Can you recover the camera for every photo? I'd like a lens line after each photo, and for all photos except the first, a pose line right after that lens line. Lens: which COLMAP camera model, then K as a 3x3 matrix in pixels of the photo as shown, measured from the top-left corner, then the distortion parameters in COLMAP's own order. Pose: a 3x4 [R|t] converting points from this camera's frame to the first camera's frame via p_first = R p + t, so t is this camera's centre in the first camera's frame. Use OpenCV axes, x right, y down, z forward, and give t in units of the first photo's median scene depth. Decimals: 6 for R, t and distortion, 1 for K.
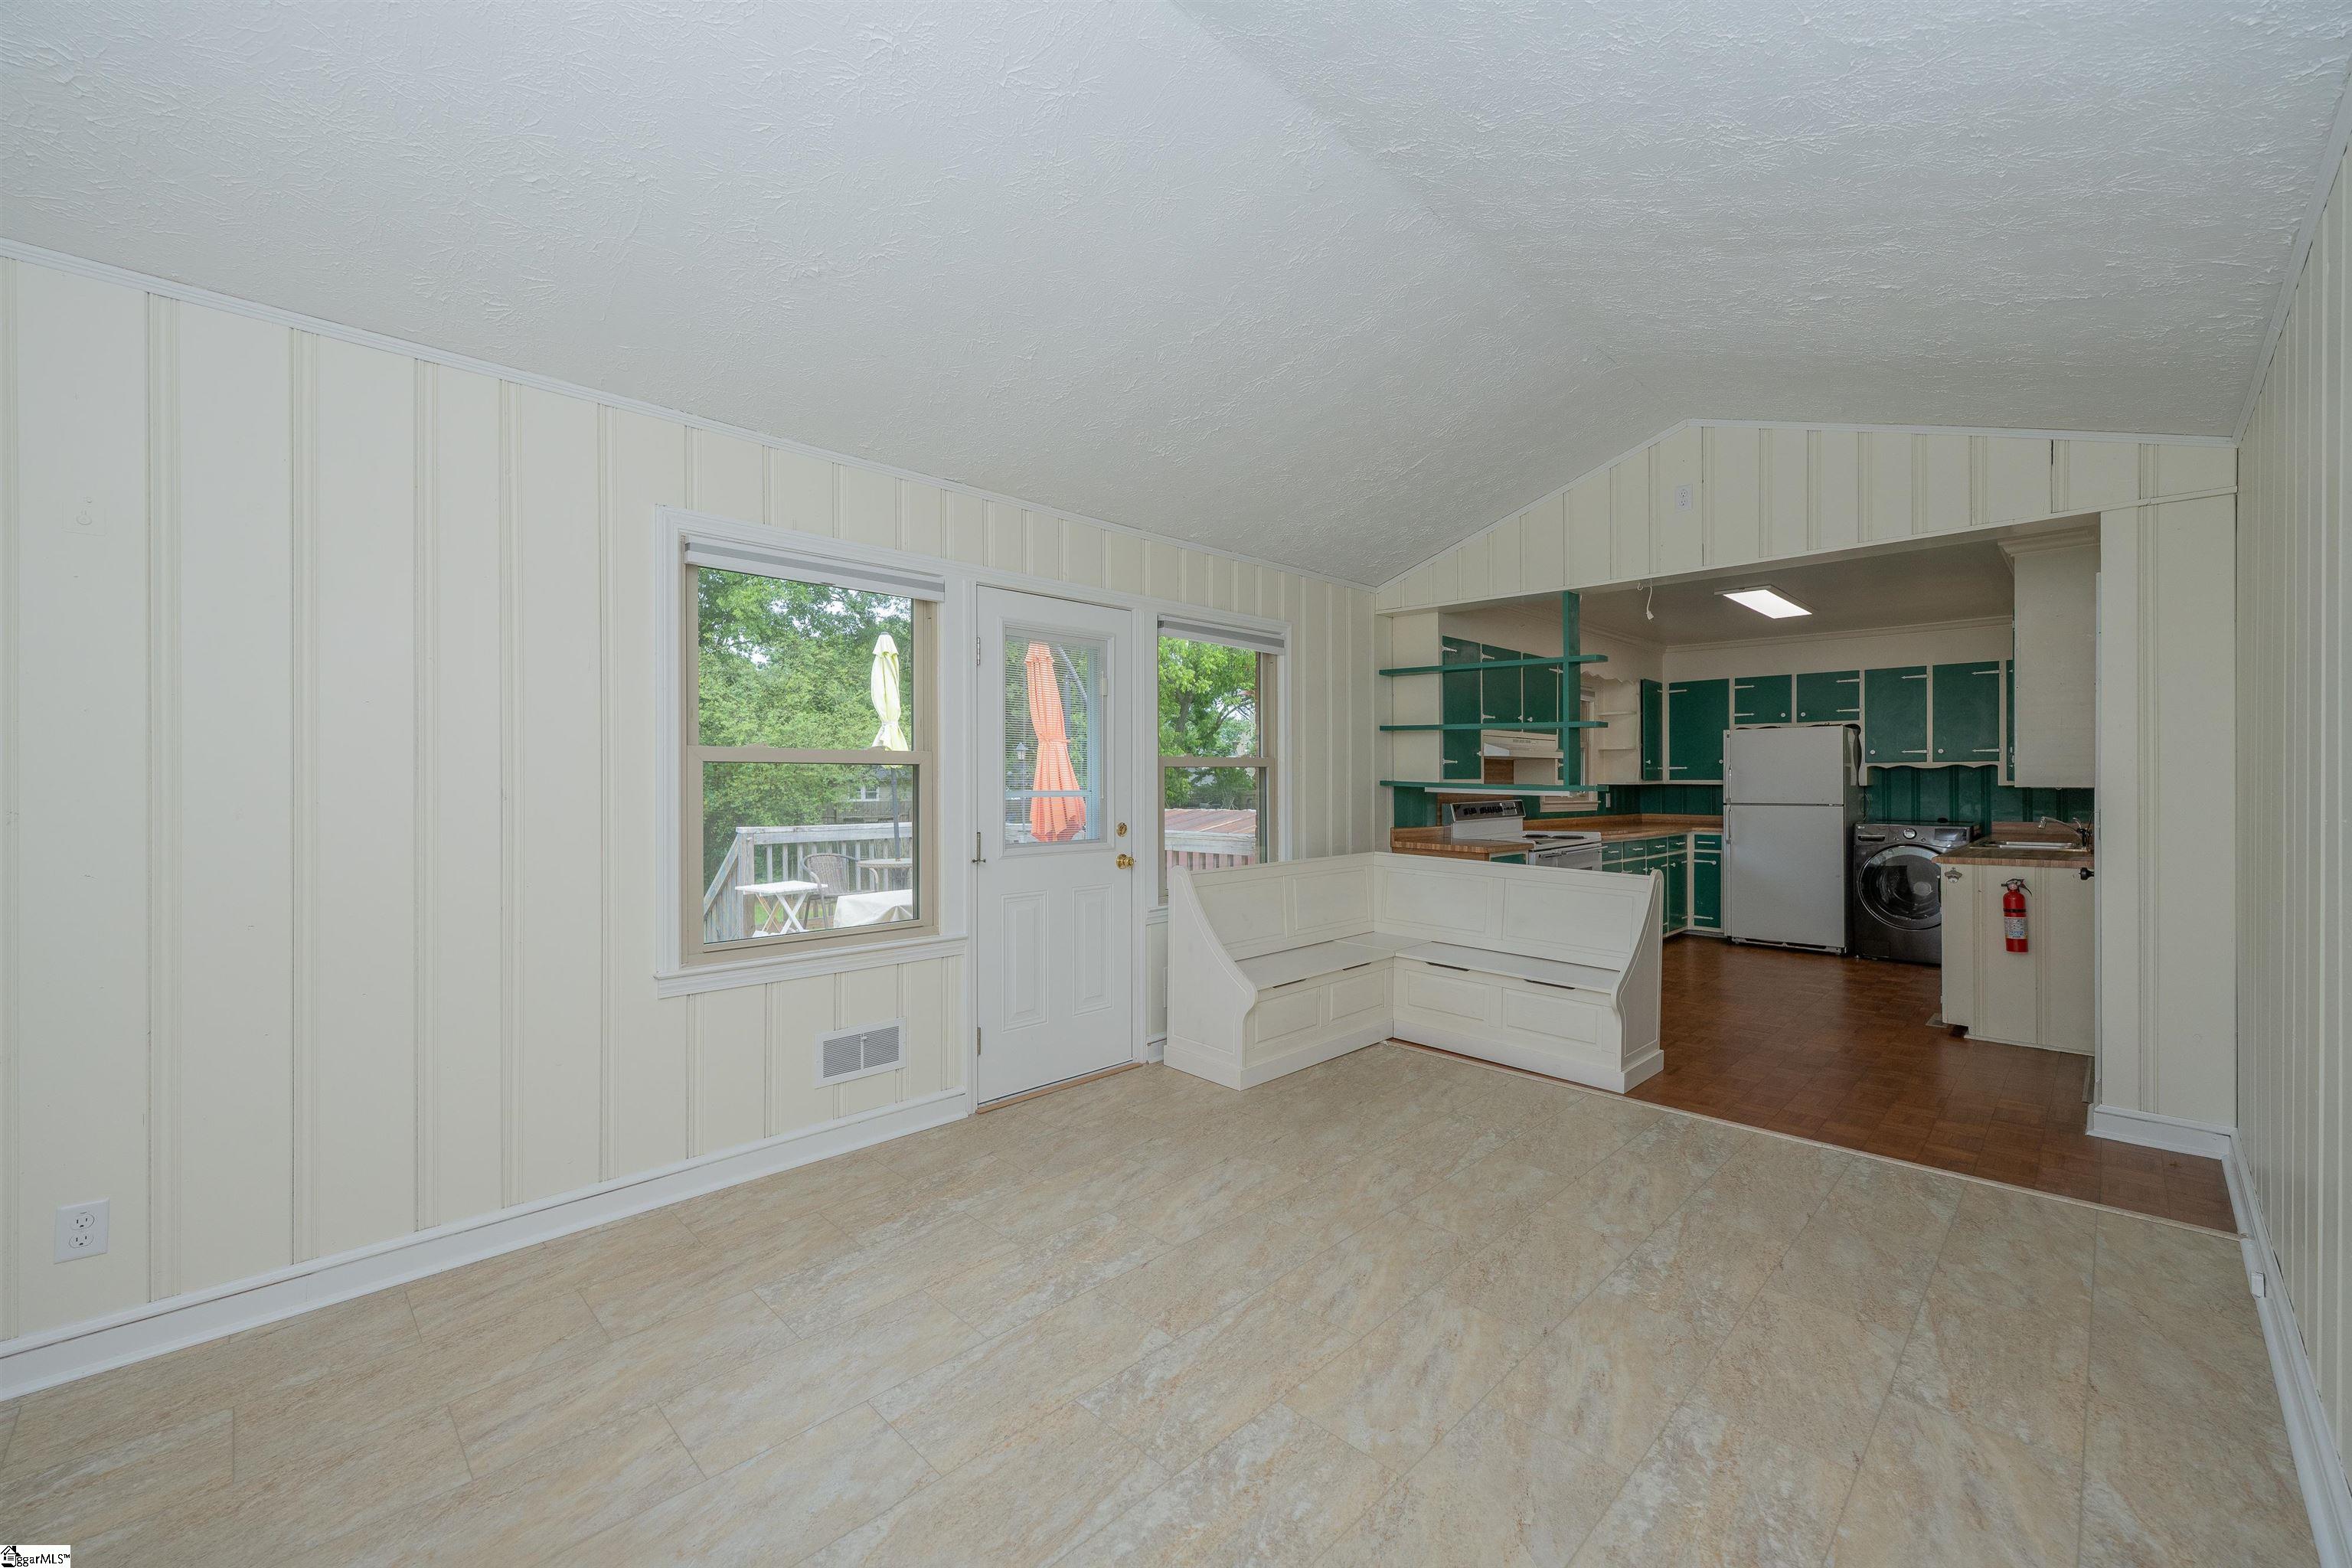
lens RADIAL K [[943.7, 0, 1191.7], [0, 943.7, 776.7], [0, 0, 1]] dist [-0.005387, 0.001046]
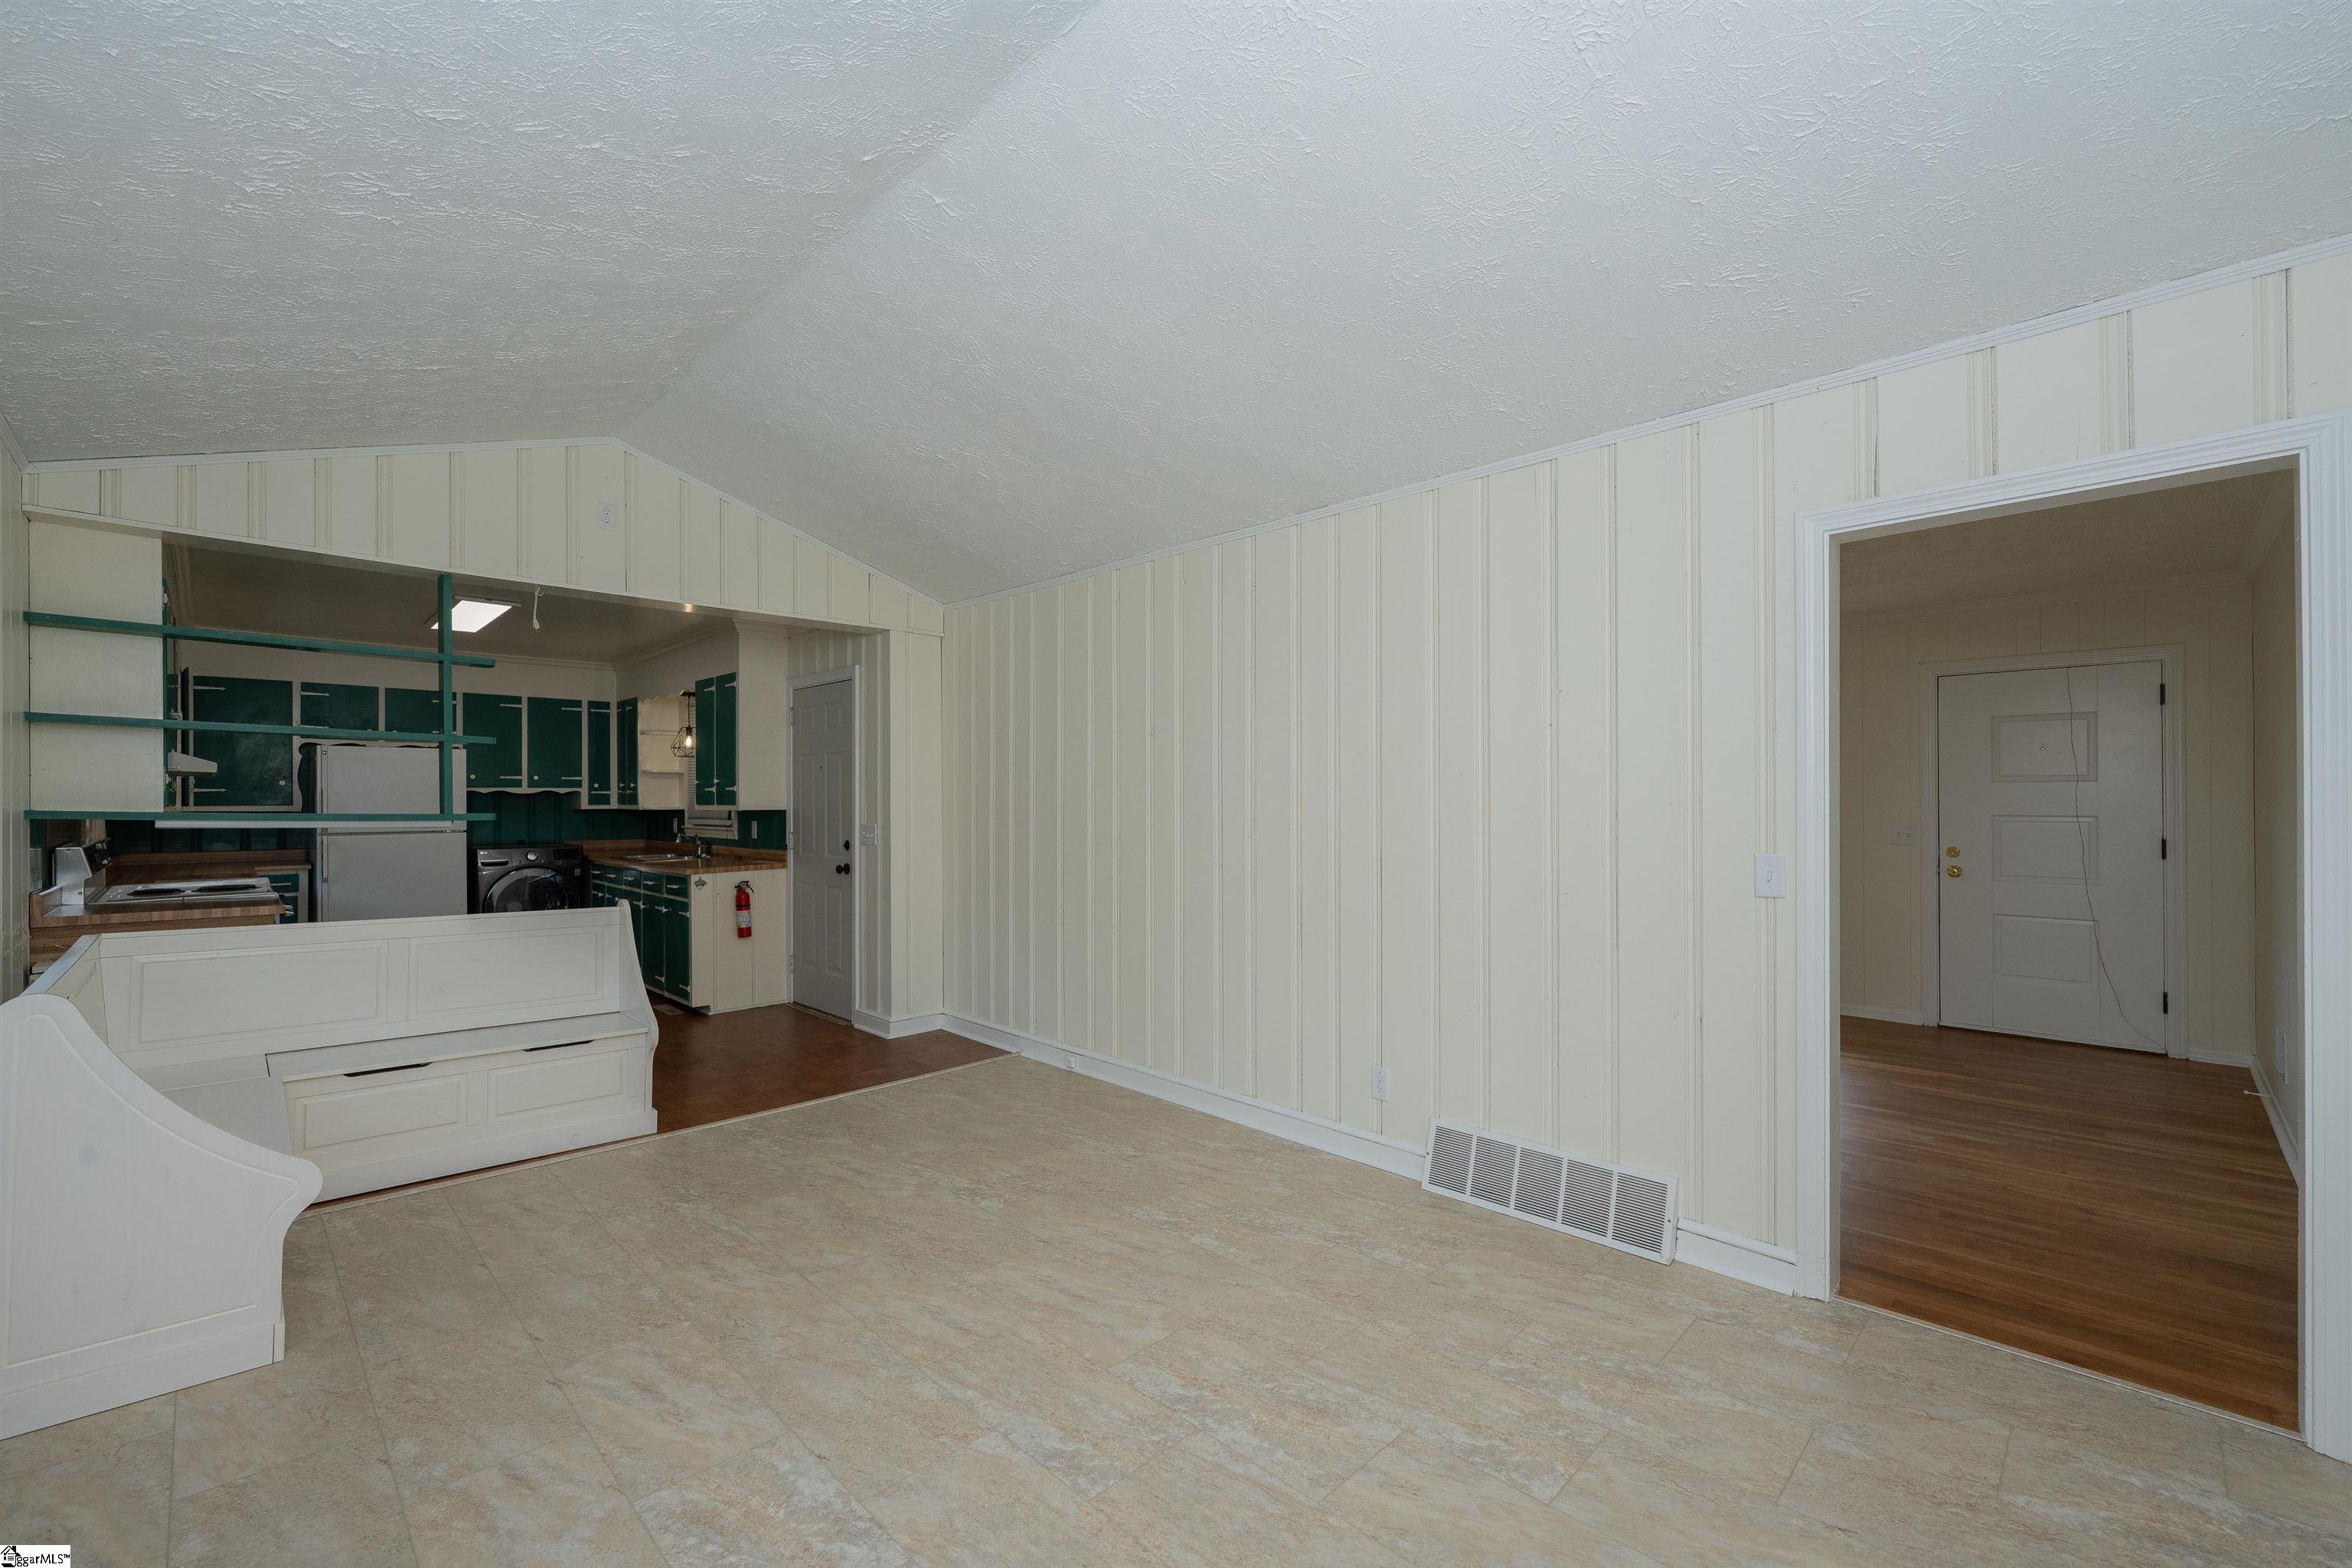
lens RADIAL K [[972.2, 0, 1177.5], [0, 972.2, 800.0], [0, 0, 1]] dist [0.000604, -0.001021]
pose [[0.004569, -0.000186, 0.999990, -0.503769], [-0.001163, 0.999999, 0.000191, -0.004400], [-0.999989, -0.001164, 0.004568, 0.435137]]
